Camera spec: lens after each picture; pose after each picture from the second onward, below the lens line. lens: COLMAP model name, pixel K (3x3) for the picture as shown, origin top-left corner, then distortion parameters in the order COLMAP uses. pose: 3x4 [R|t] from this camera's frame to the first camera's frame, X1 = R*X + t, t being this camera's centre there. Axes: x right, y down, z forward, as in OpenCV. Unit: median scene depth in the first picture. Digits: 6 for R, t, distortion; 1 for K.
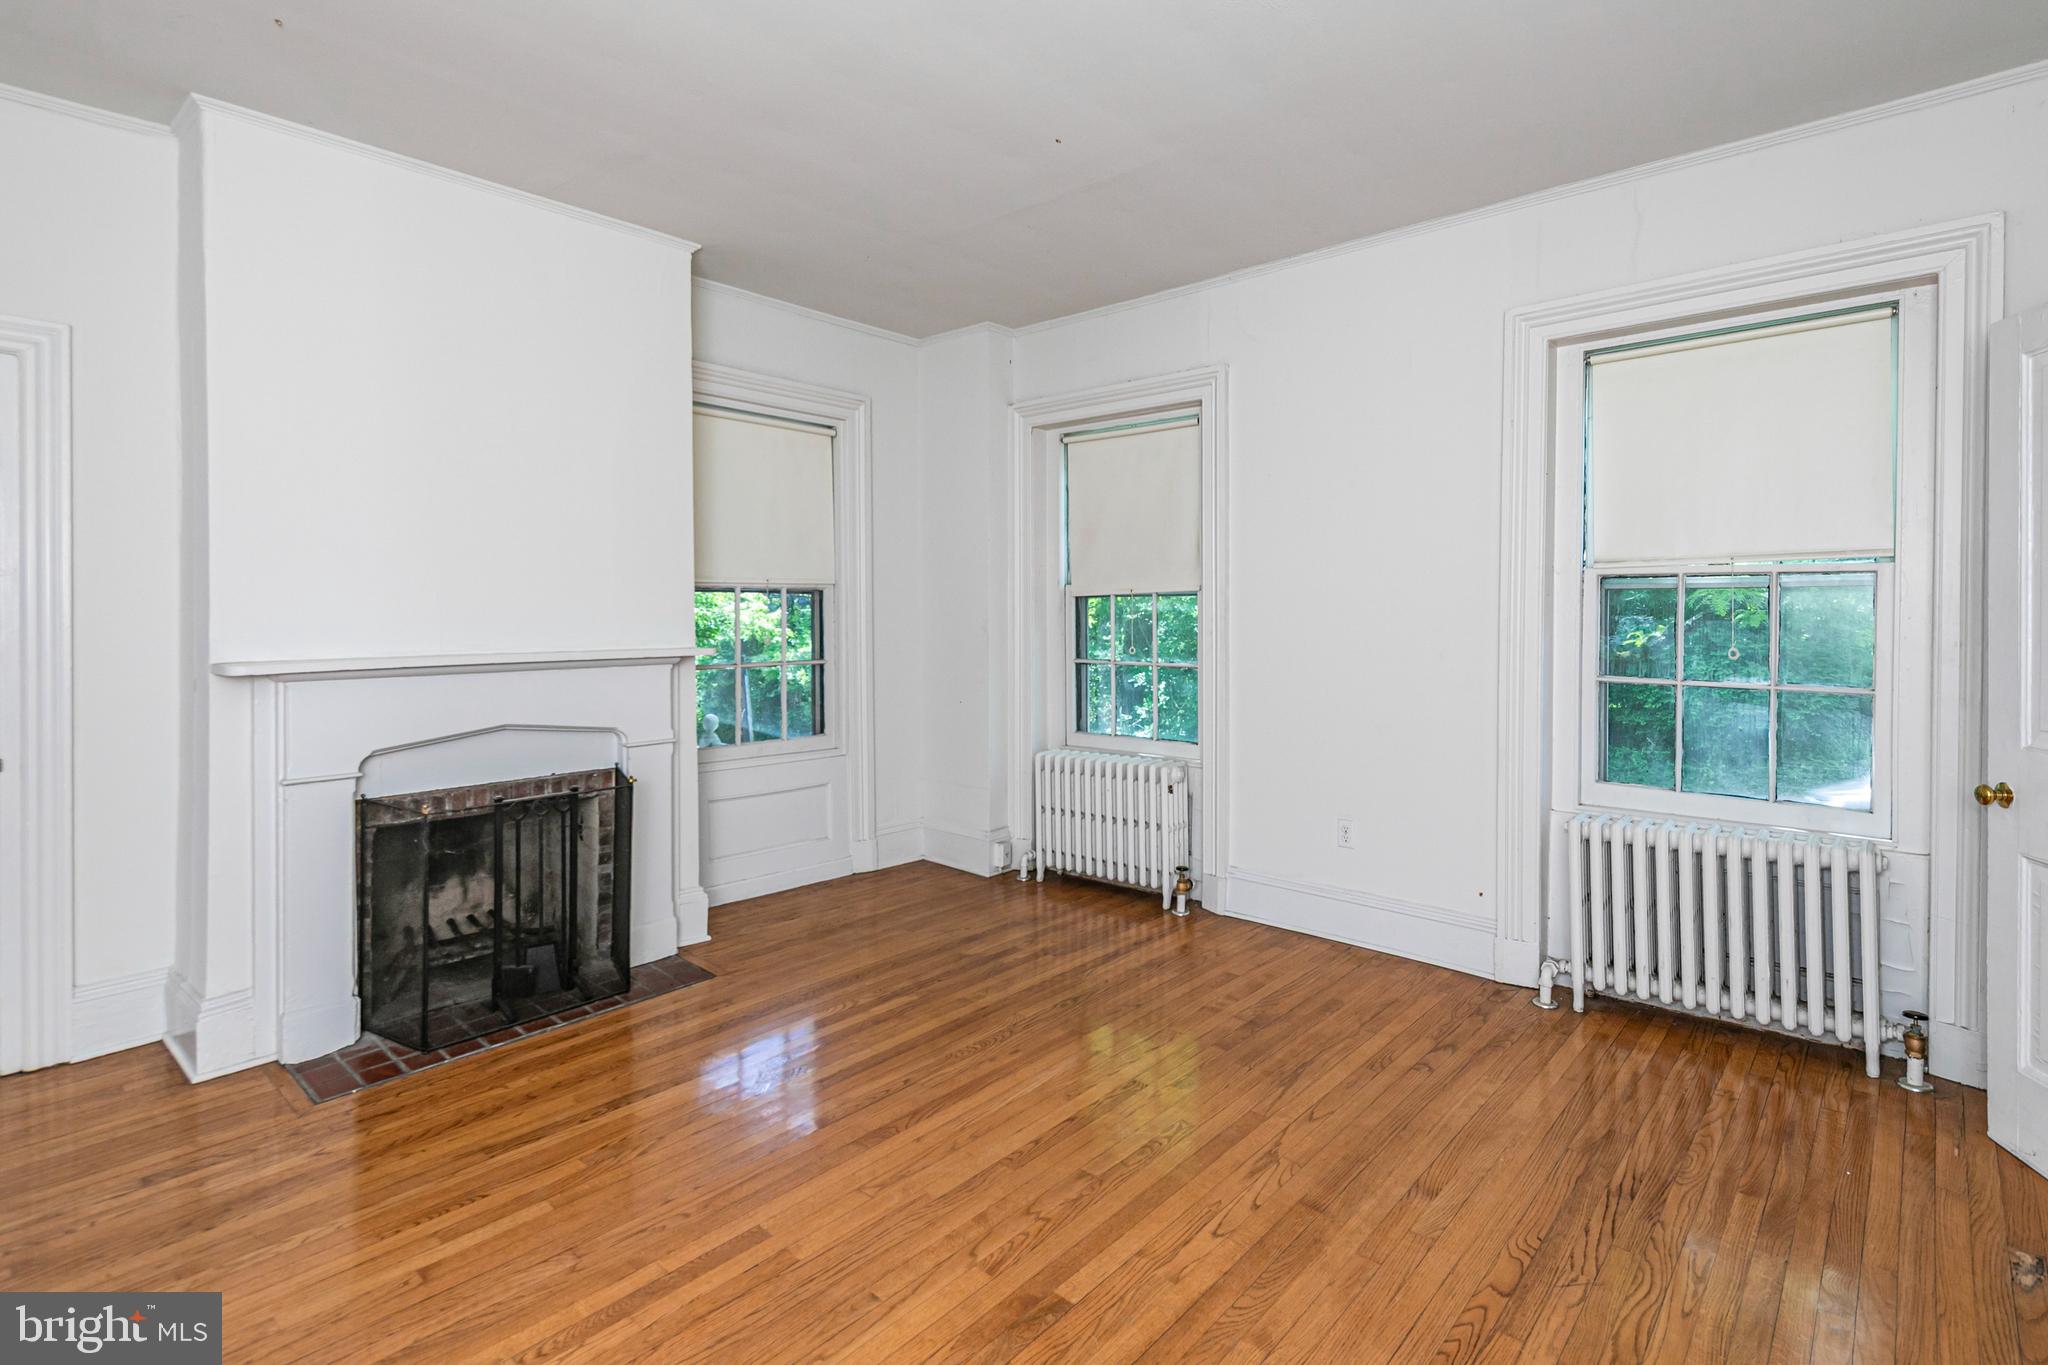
lens RADIAL K [[990.9, 0, 1023.5], [0, 990.9, 610.9], [0, 0, 1]] dist [0.003050, -0.000435]
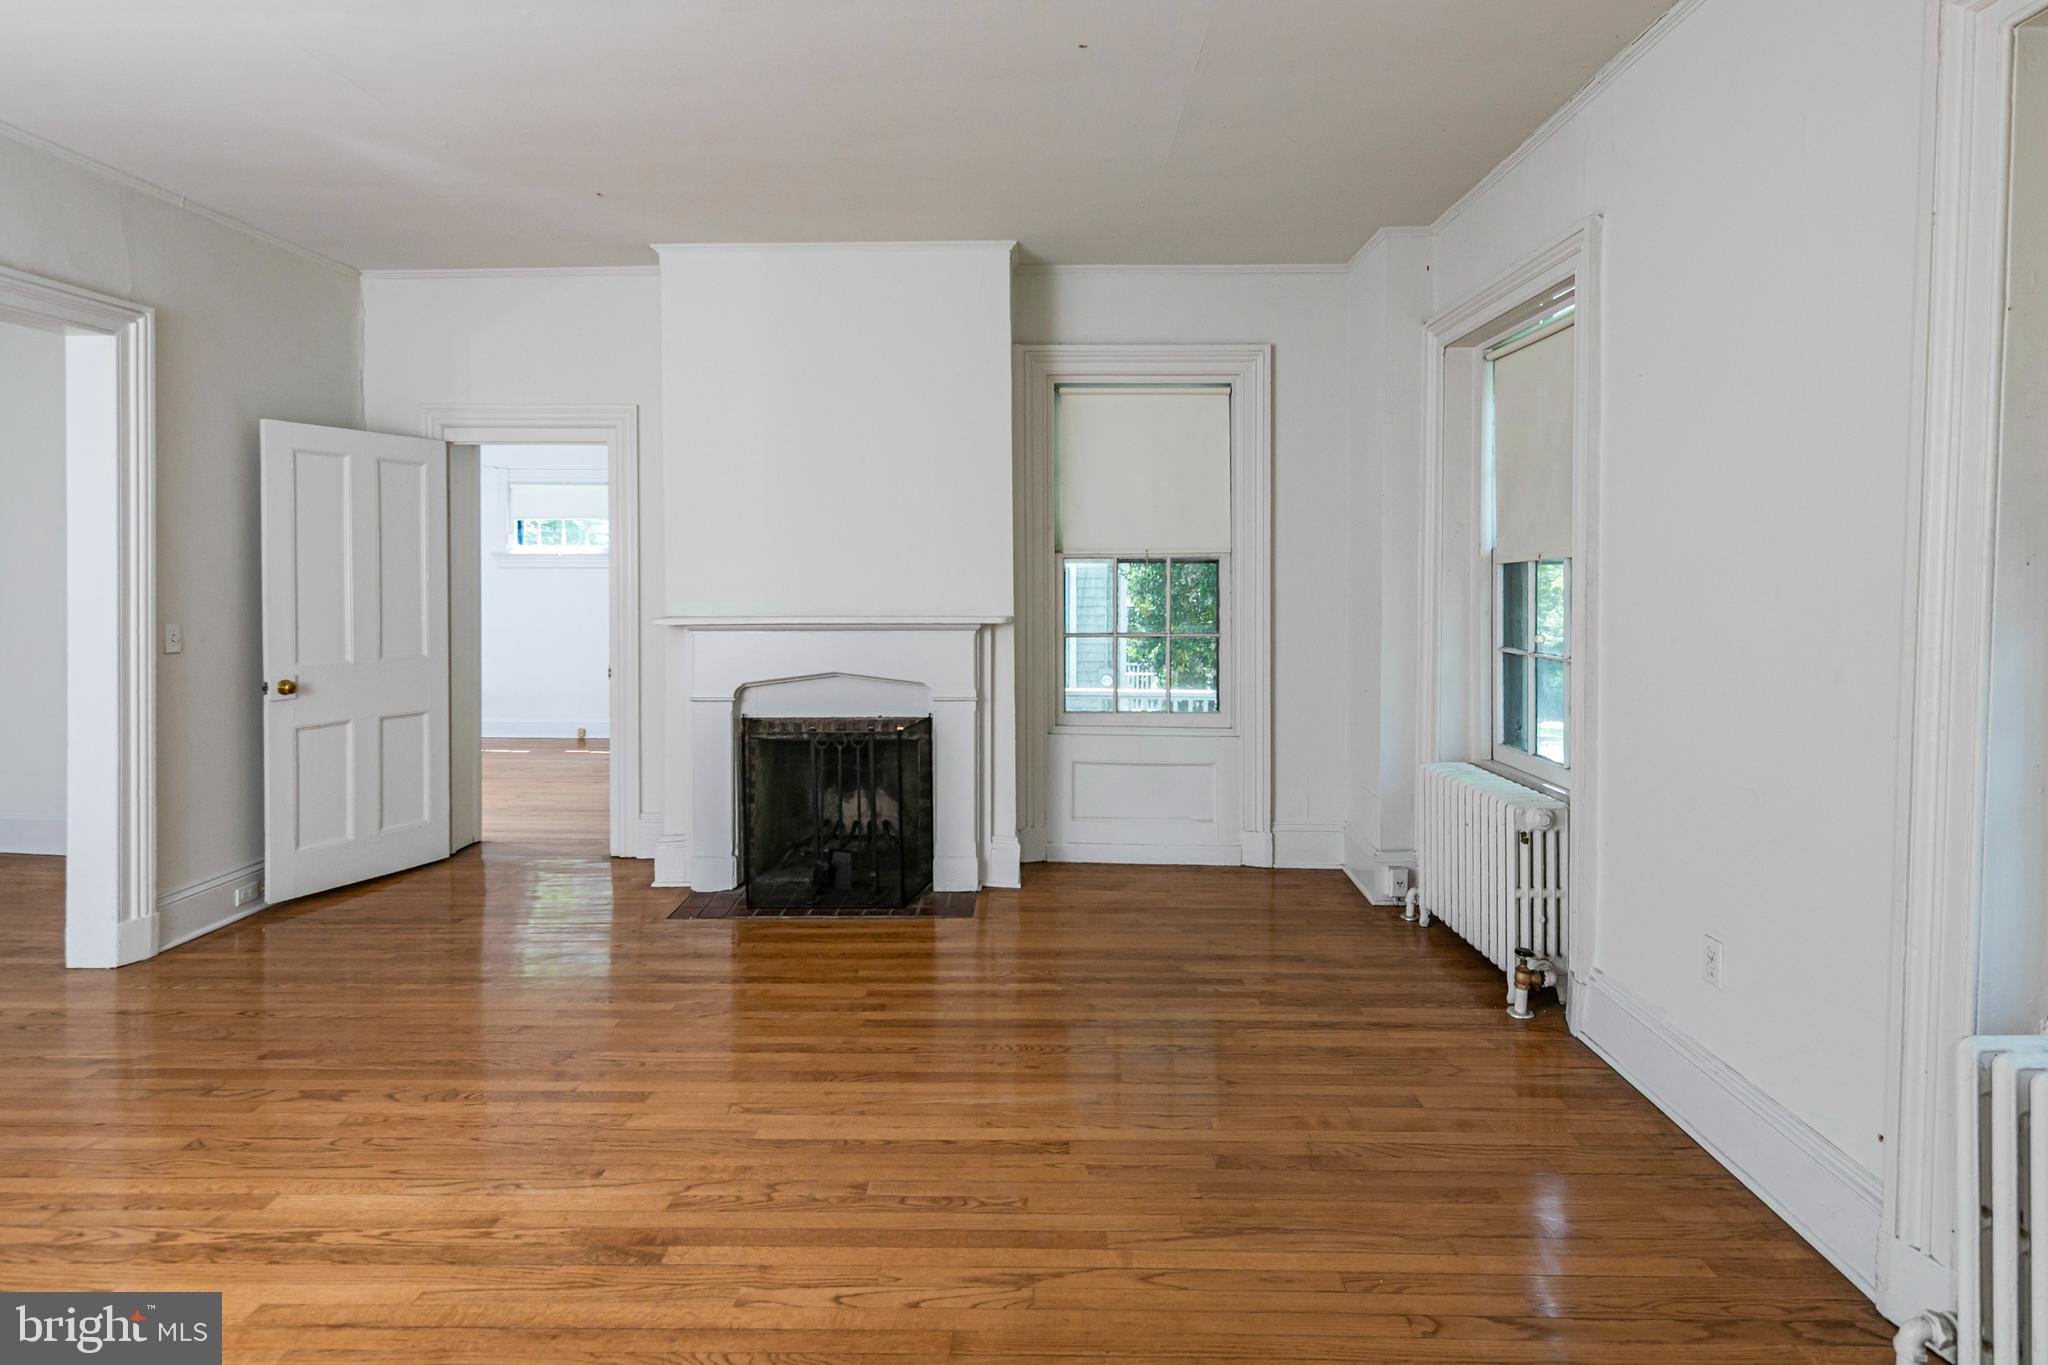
lens RADIAL K [[1009.7, 0, 996.8], [0, 1009.7, 592.2], [0, 0, 1]] dist [0.002977, -0.001119]
pose [[0.658409, 0.018130, -0.752442, 0.570204], [-0.002240, 0.999753, 0.022130, -0.015644], [0.752657, -0.012885, 0.658287, 0.308144]]
